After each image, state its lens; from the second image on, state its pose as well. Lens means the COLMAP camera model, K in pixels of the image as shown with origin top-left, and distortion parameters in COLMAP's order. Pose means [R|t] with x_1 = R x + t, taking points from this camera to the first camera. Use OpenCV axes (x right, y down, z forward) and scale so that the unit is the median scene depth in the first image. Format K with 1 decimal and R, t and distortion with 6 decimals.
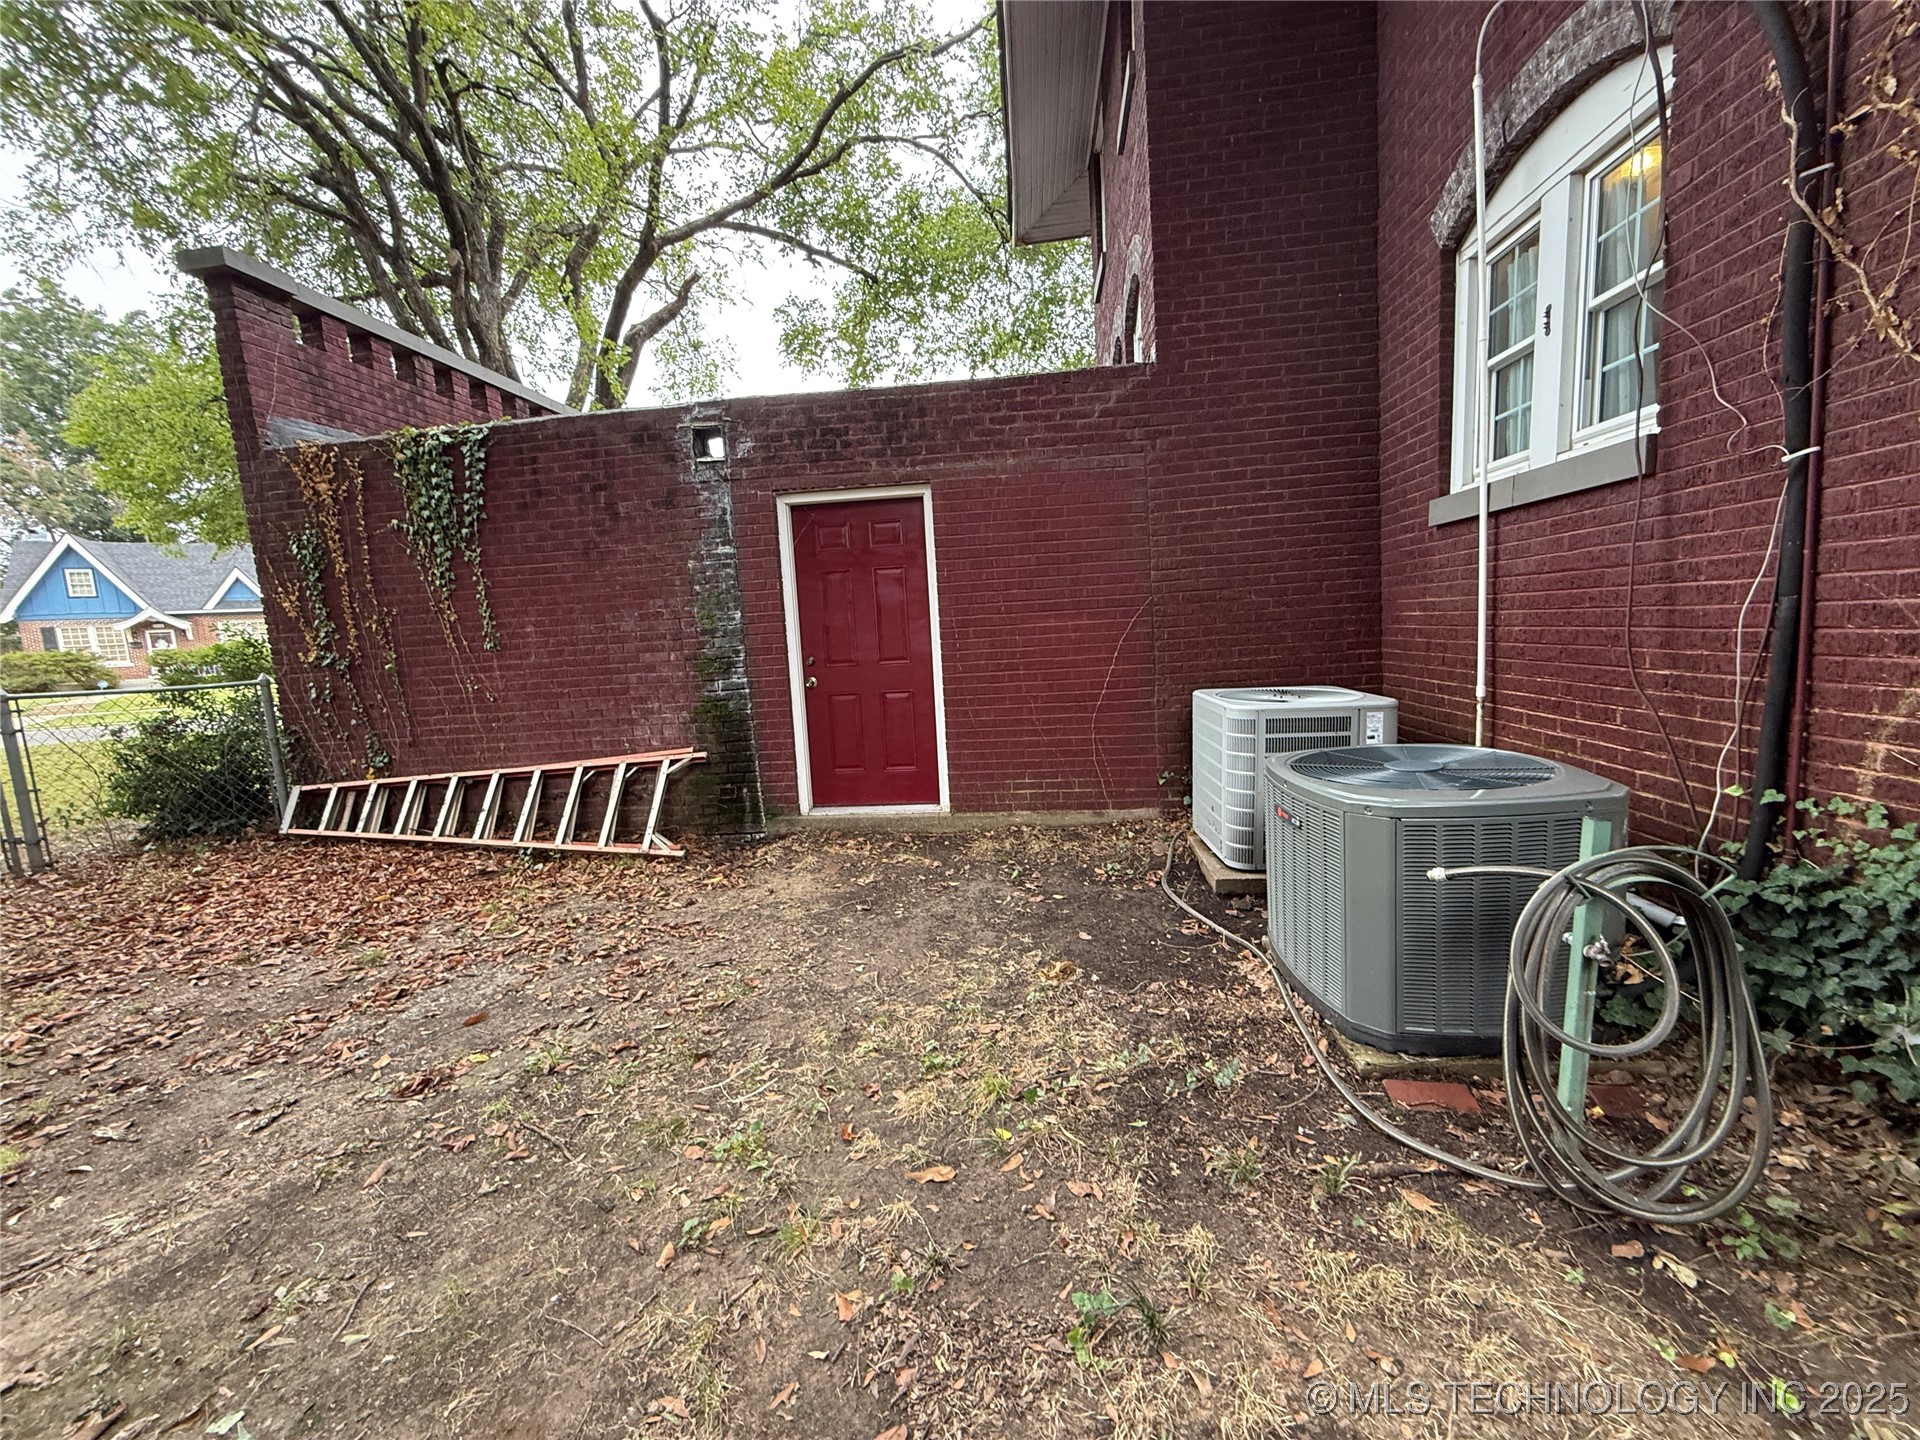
lens RADIAL K [[767.2, 0, 958.3], [0, 767.2, 718.8], [0, 0, 1]] dist [0.002301, 0.000445]
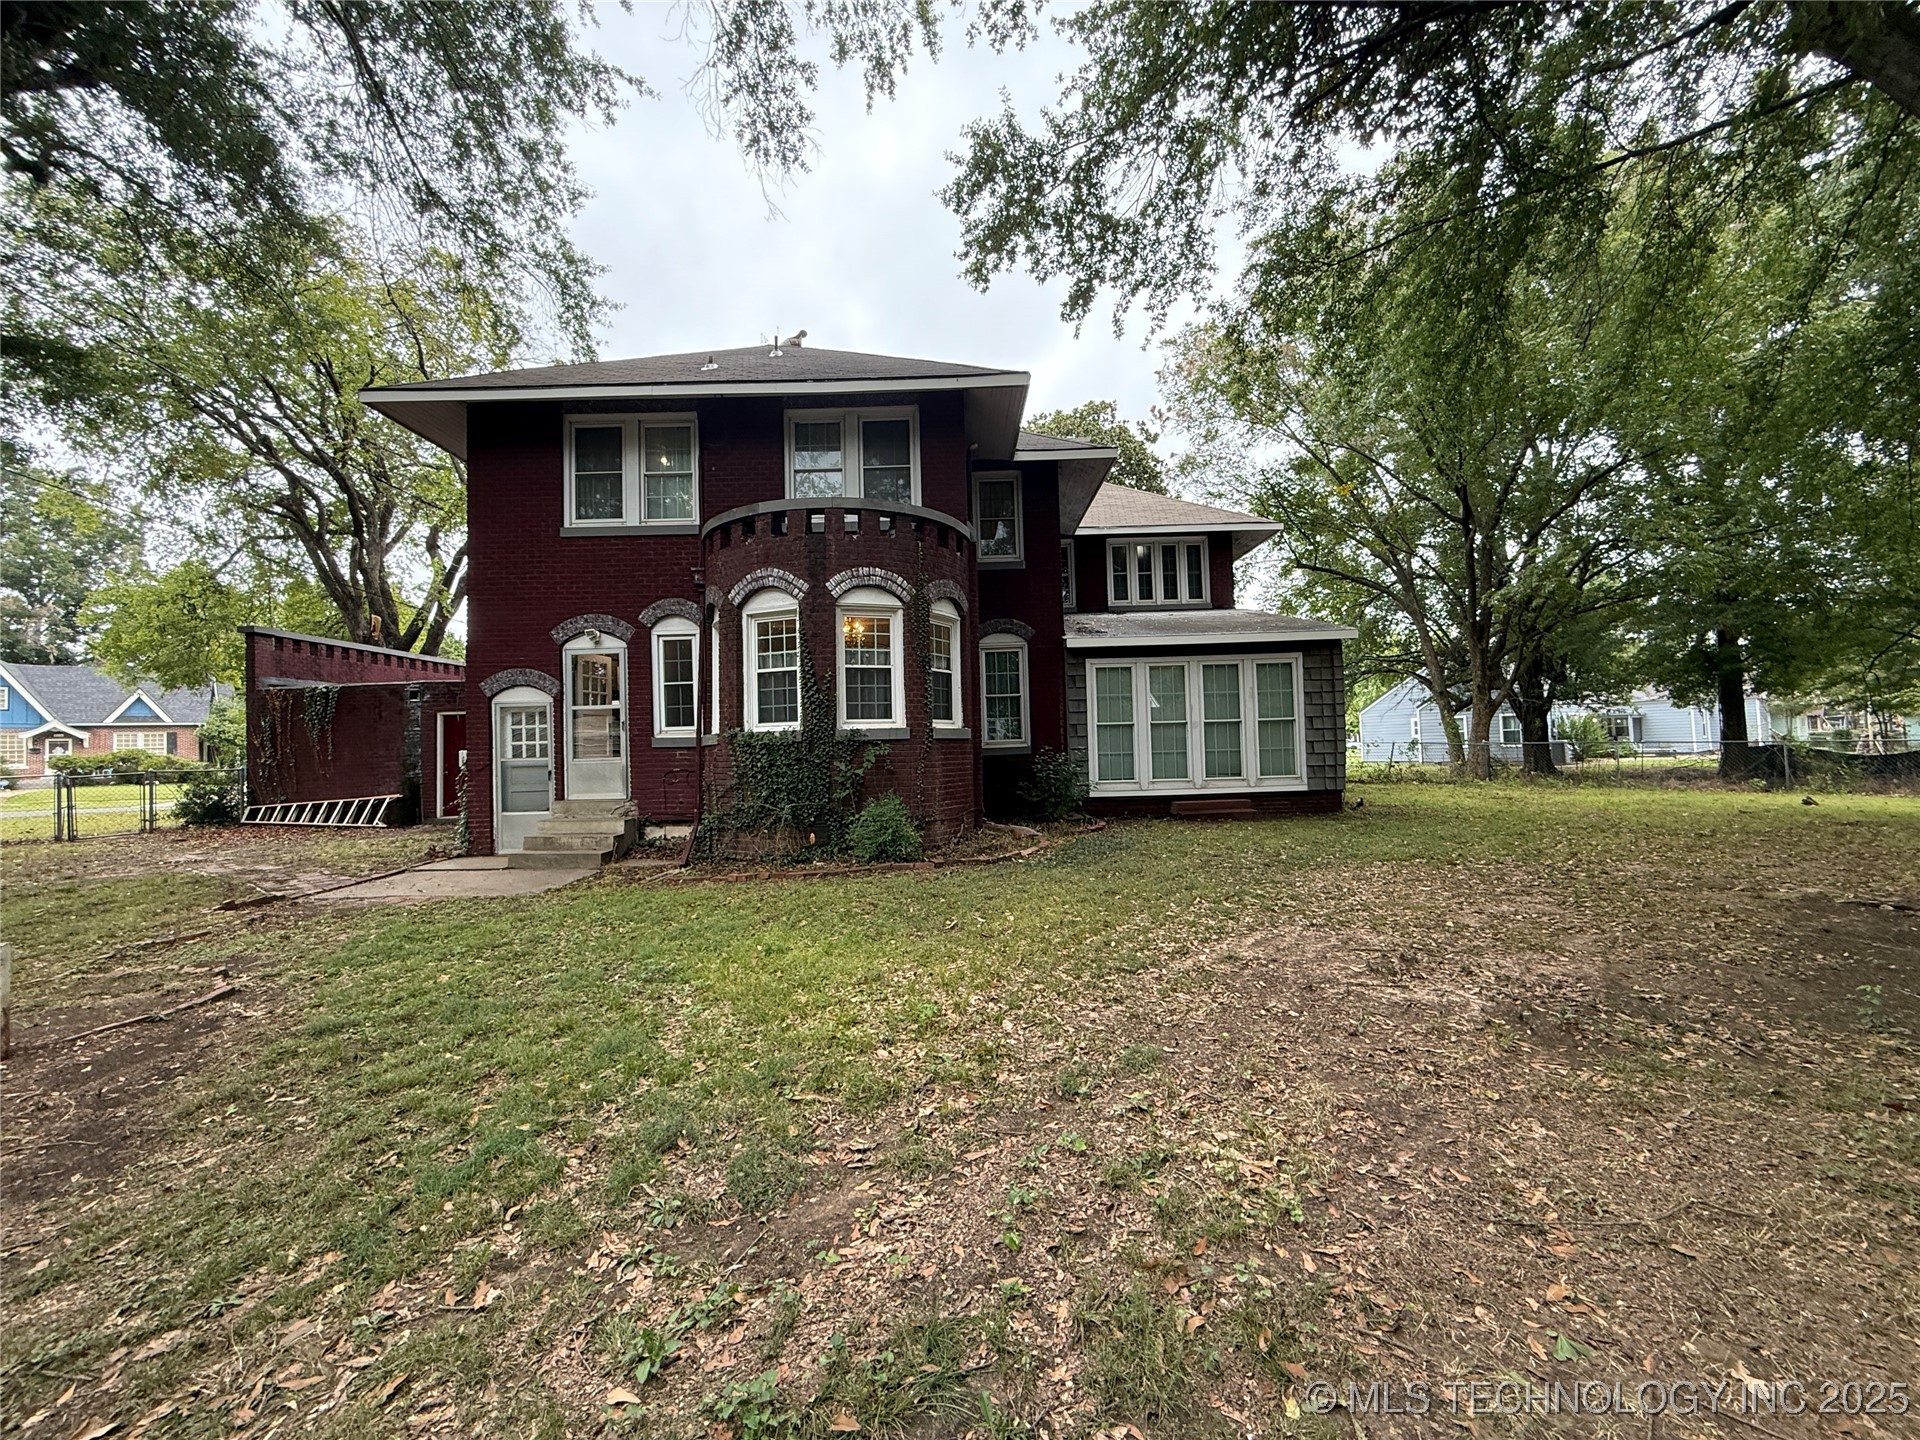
lens RADIAL K [[767.2, 0, 958.9], [0, 767.2, 721.9], [0, 0, 1]] dist [0.002301, 0.000445]
pose [[0.994330, 0.029290, 0.102225, 0.301817], [-0.012716, 0.987171, -0.159162, 0.041951], [-0.105575, 0.156960, 0.981946, -0.442230]]
